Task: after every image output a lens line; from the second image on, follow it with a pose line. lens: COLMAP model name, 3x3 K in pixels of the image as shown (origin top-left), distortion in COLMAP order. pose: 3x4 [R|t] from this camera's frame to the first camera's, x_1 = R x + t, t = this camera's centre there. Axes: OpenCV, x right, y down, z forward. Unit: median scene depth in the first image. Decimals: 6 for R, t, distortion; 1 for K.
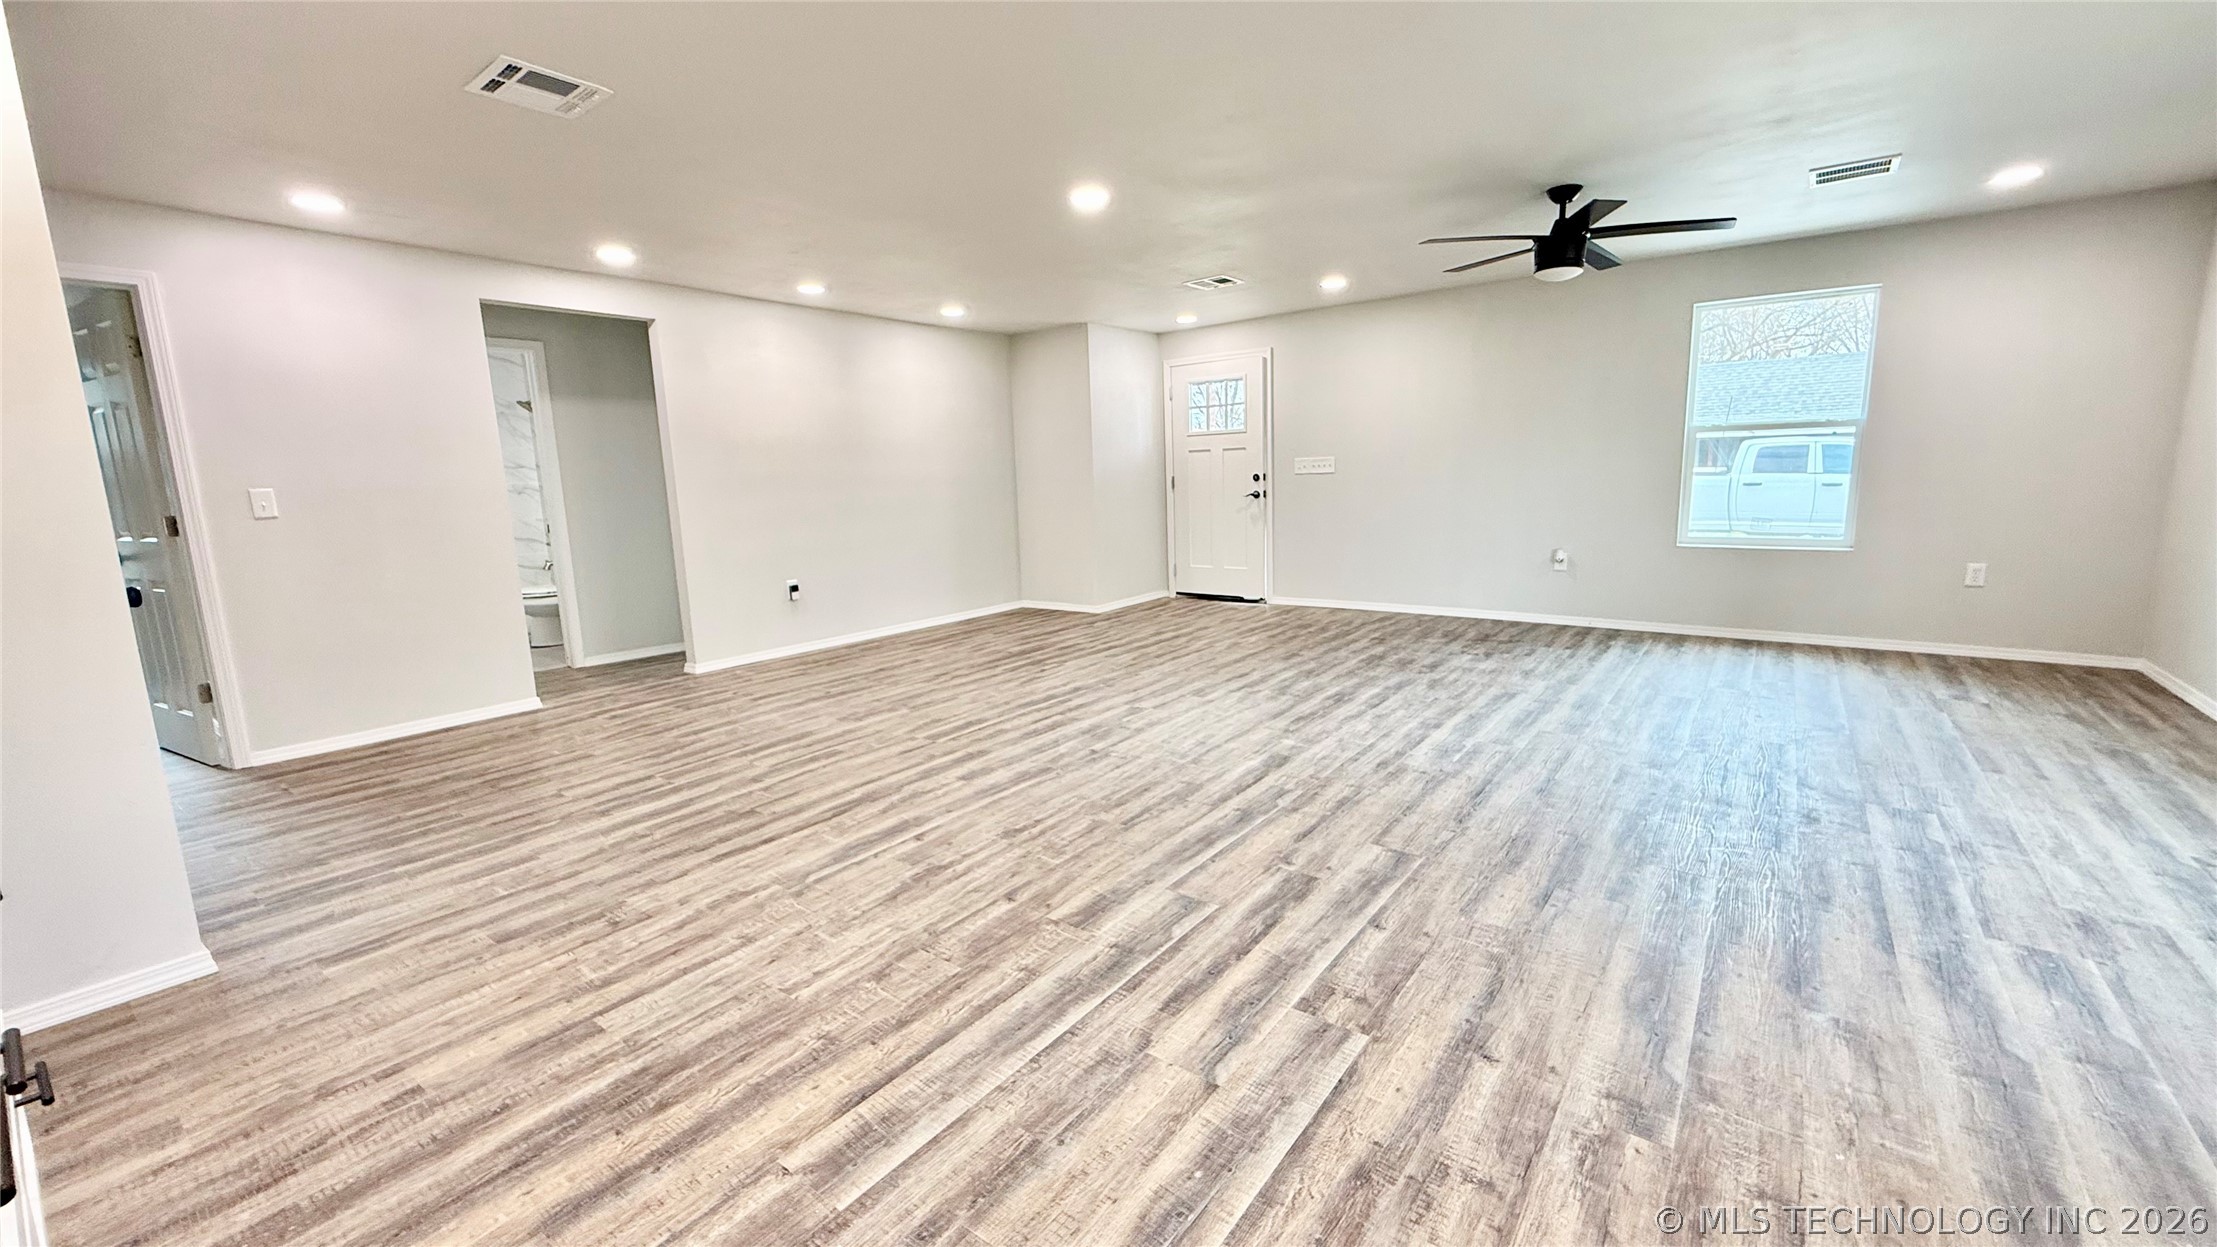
lens RADIAL K [[882.9, 0, 1100.6], [0, 882.9, 630.5], [0, 0, 1]] dist [-0.000417, 0.000267]
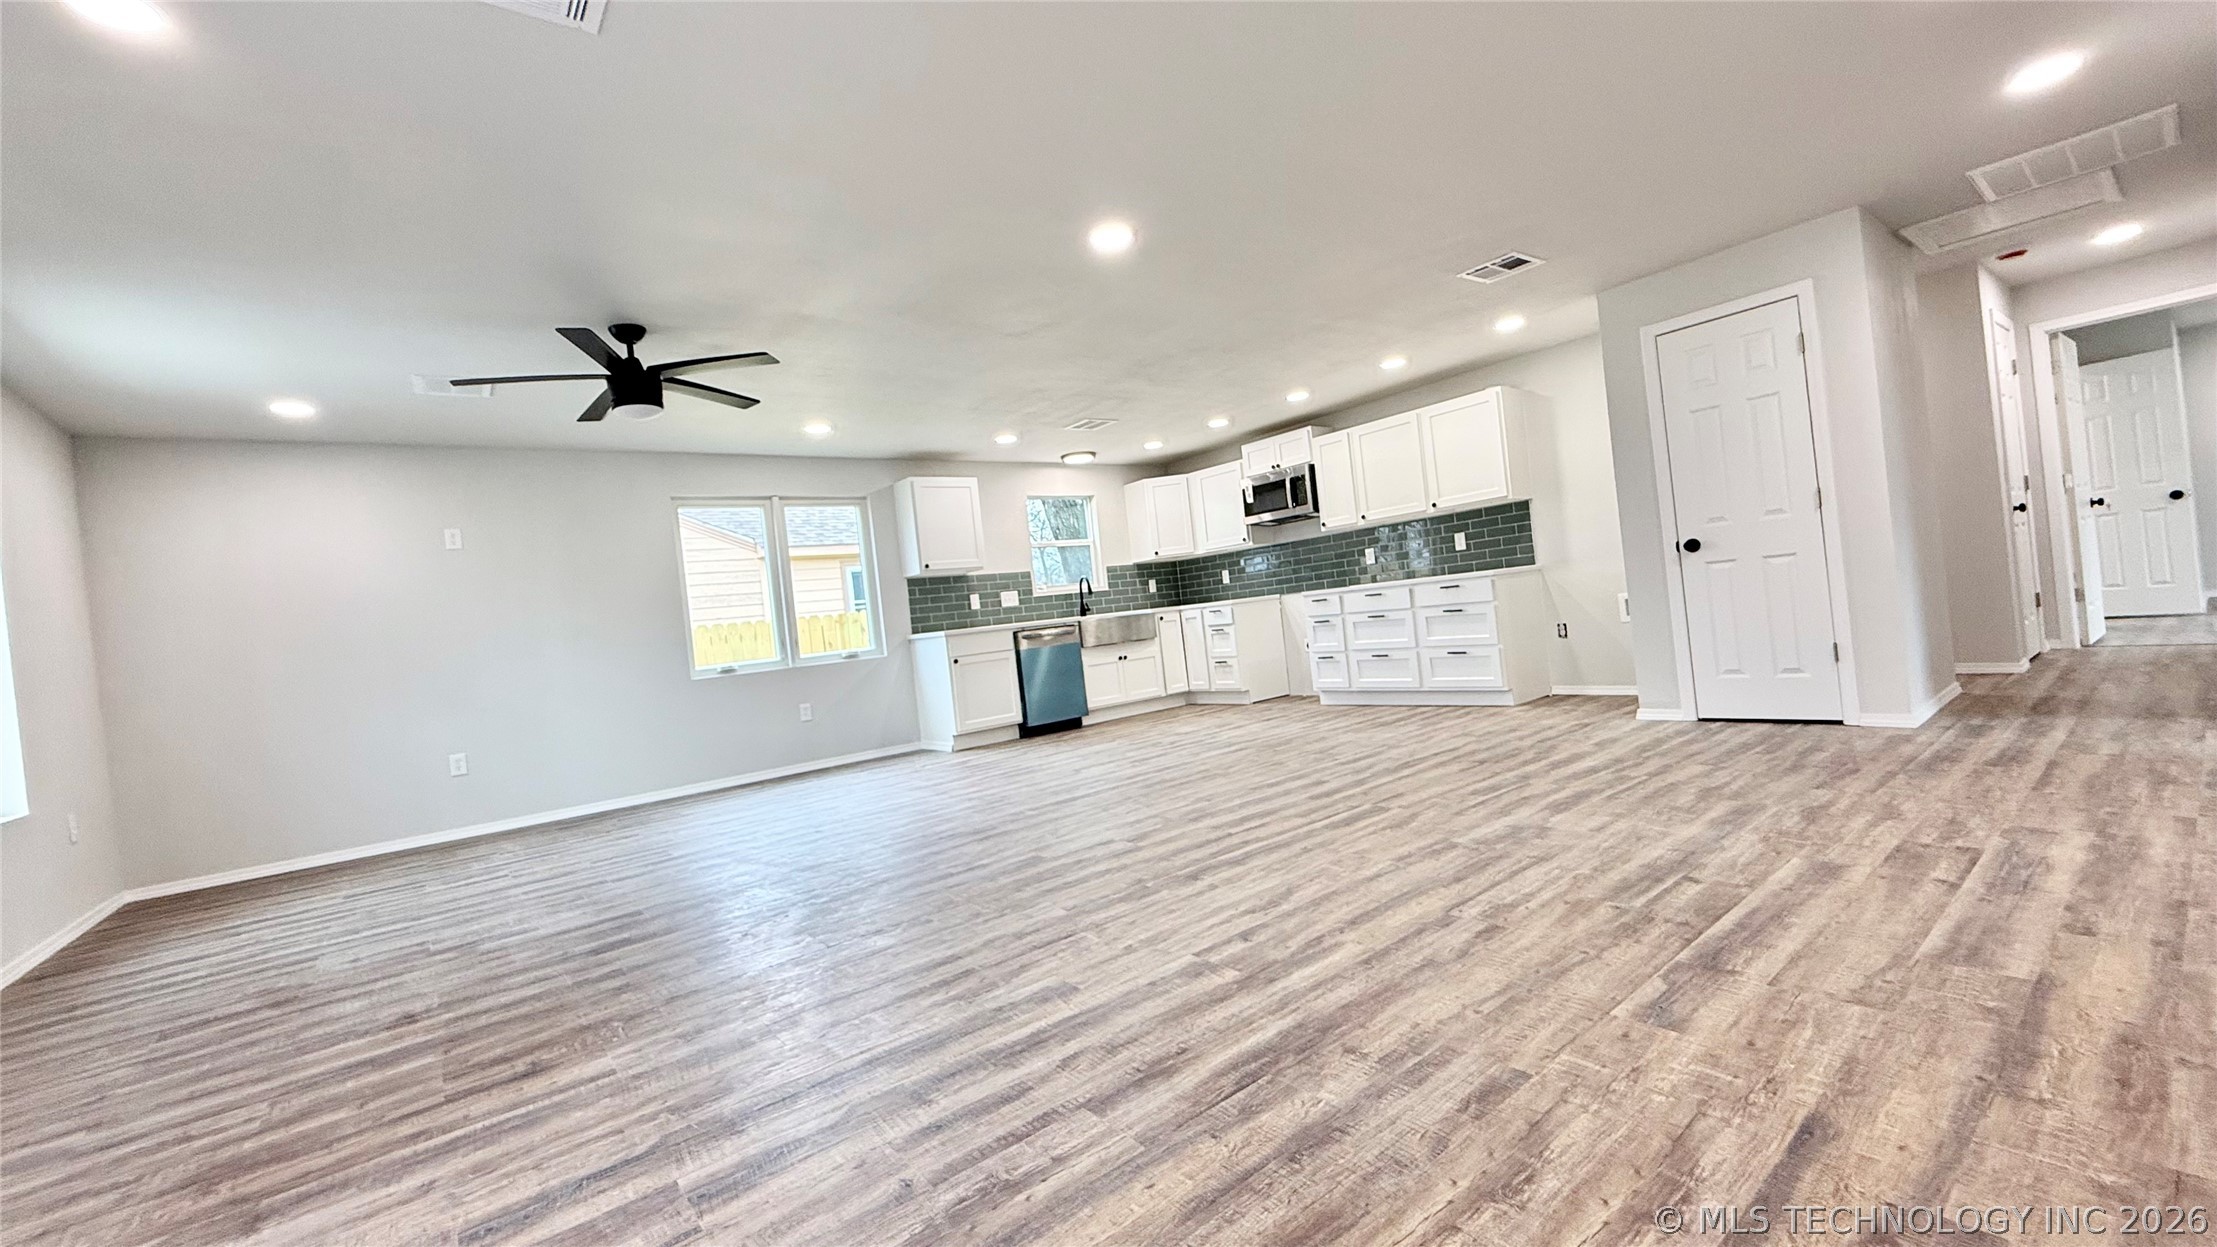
lens RADIAL K [[882.9, 0, 1101.8], [0, 882.9, 622.9], [0, 0, 1]] dist [-0.000417, 0.000267]
pose [[-0.958059, 0.134027, 0.253299, -0.196566], [0.180507, 0.968745, 0.170147, -0.297949], [-0.222578, 0.208733, -0.952308, 2.138395]]
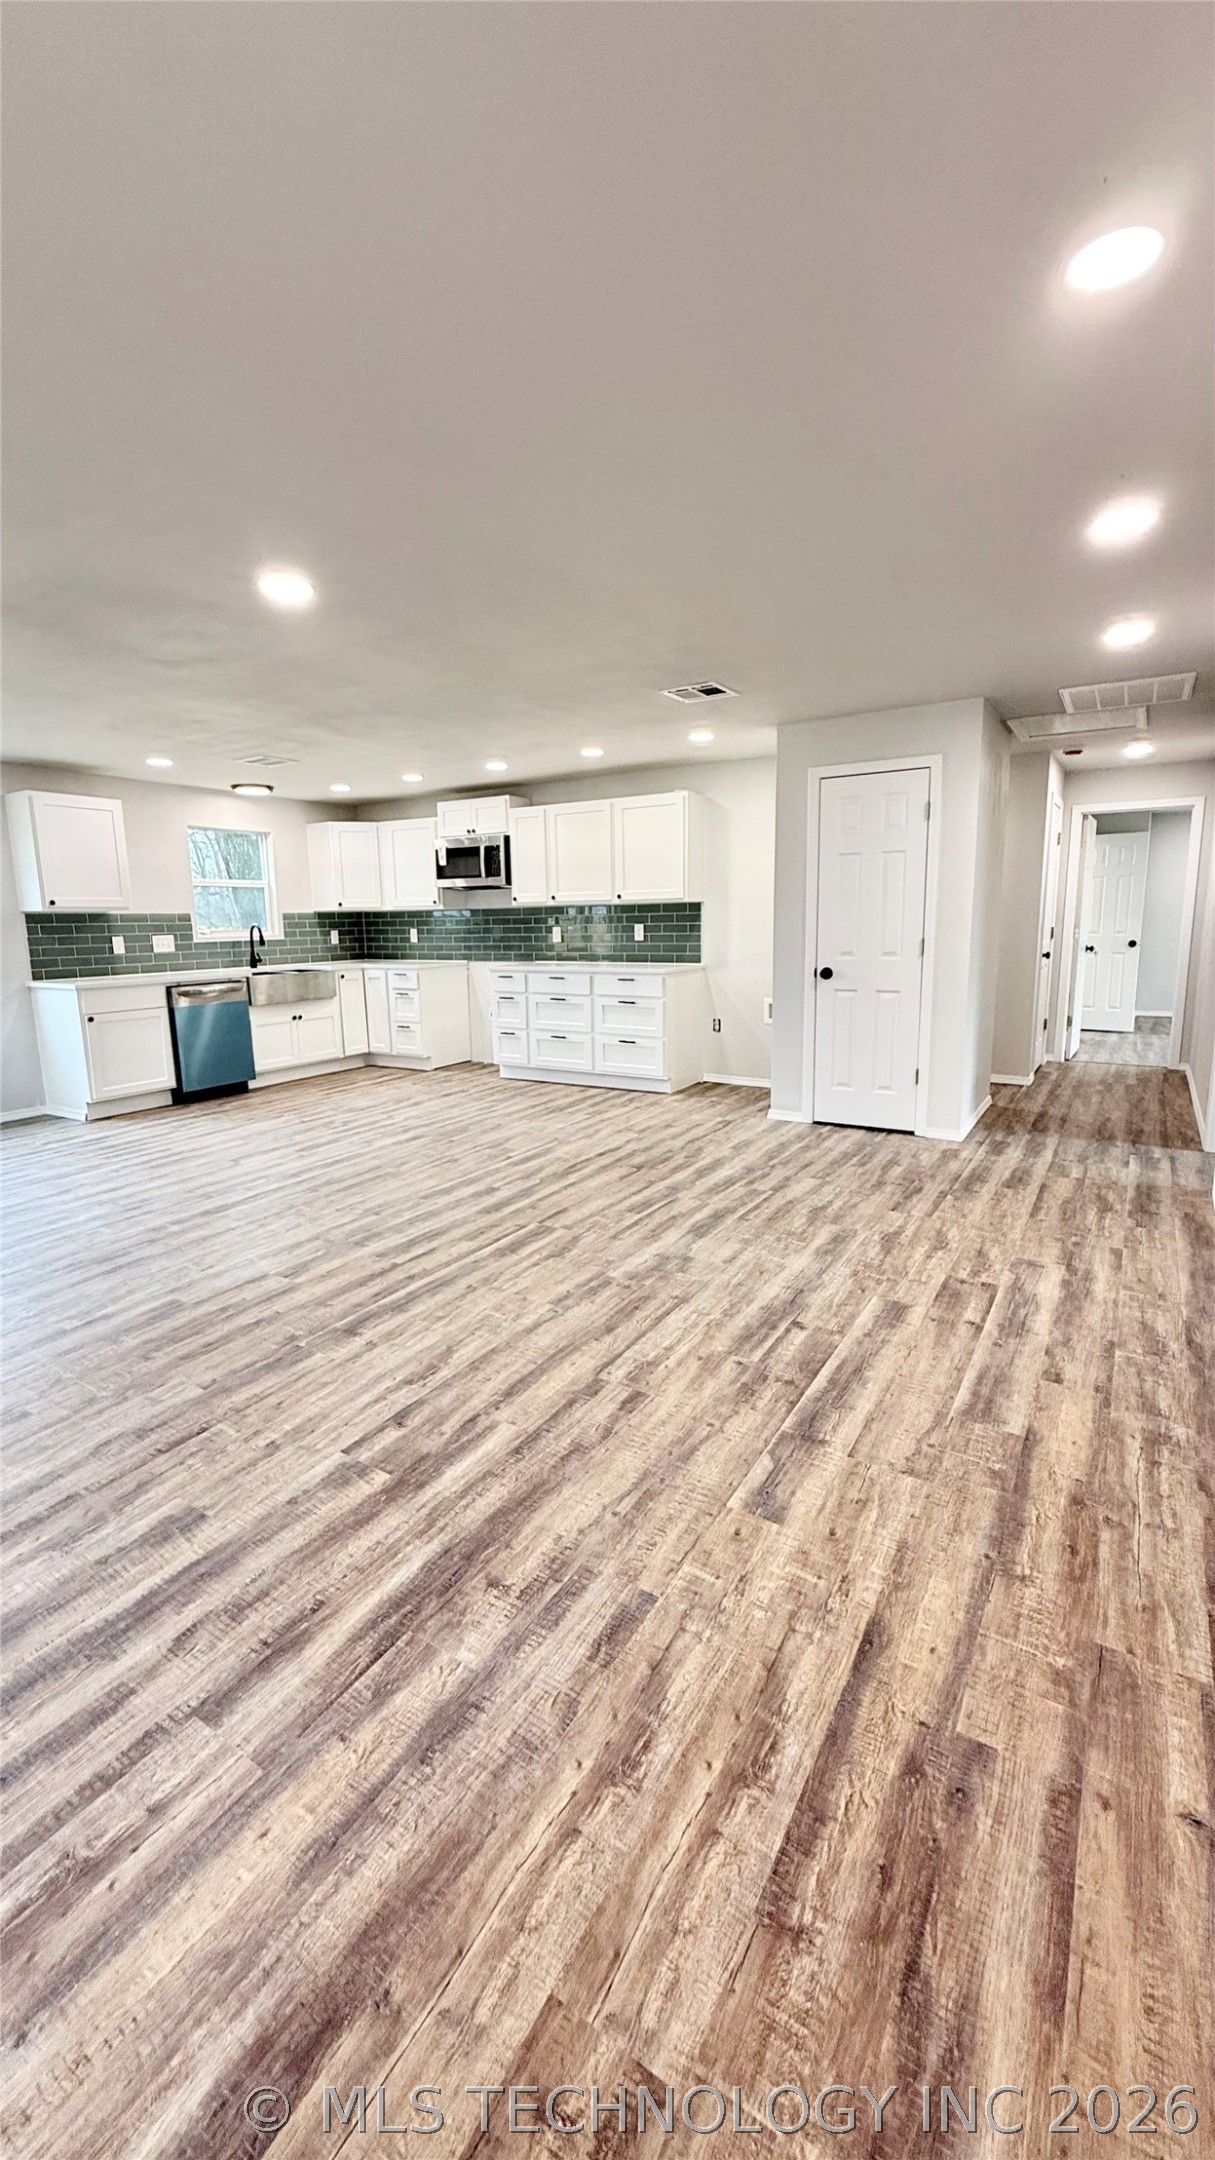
lens RADIAL K [[860.2, 0, 606.2], [0, 860.2, 1072.4], [0, 0, 1]] dist [-0.000417, 0.000267]
pose [[-0.994019, 0.064698, -0.087979, -0.211540], [0.030069, 0.936626, 0.349039, -0.391492], [0.104985, 0.344306, -0.932969, 2.044980]]
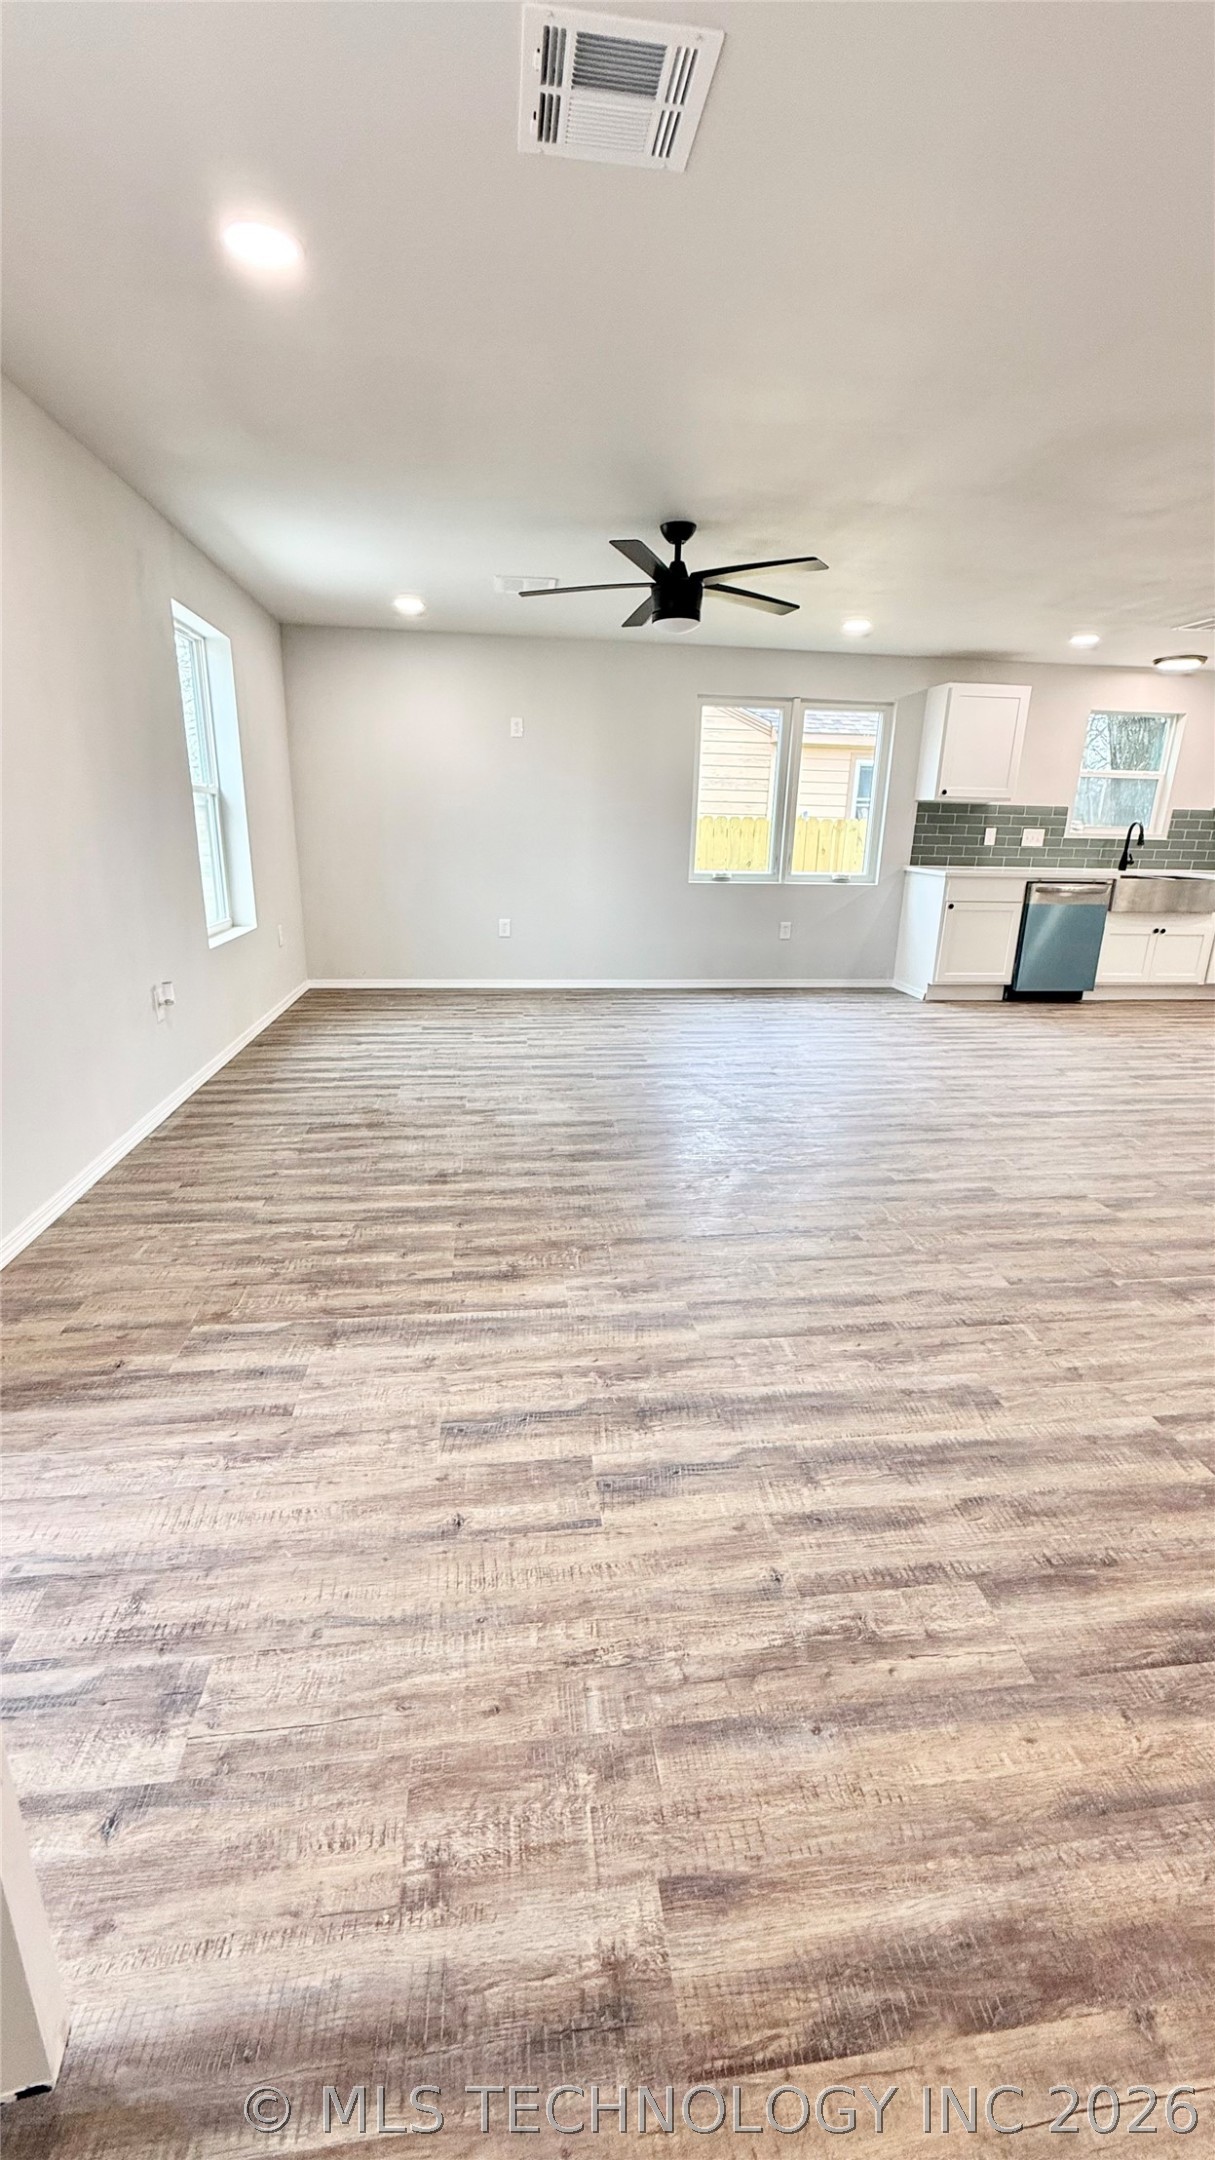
lens RADIAL K [[860.2, 0, 611.7], [0, 860.2, 1071.7], [0, 0, 1]] dist [-0.000417, 0.000267]
pose [[-0.704491, -0.187798, 0.684415, -0.151193], [0.124981, 0.916456, 0.380115, -0.380999], [-0.698621, 0.353327, -0.622164, 2.047606]]
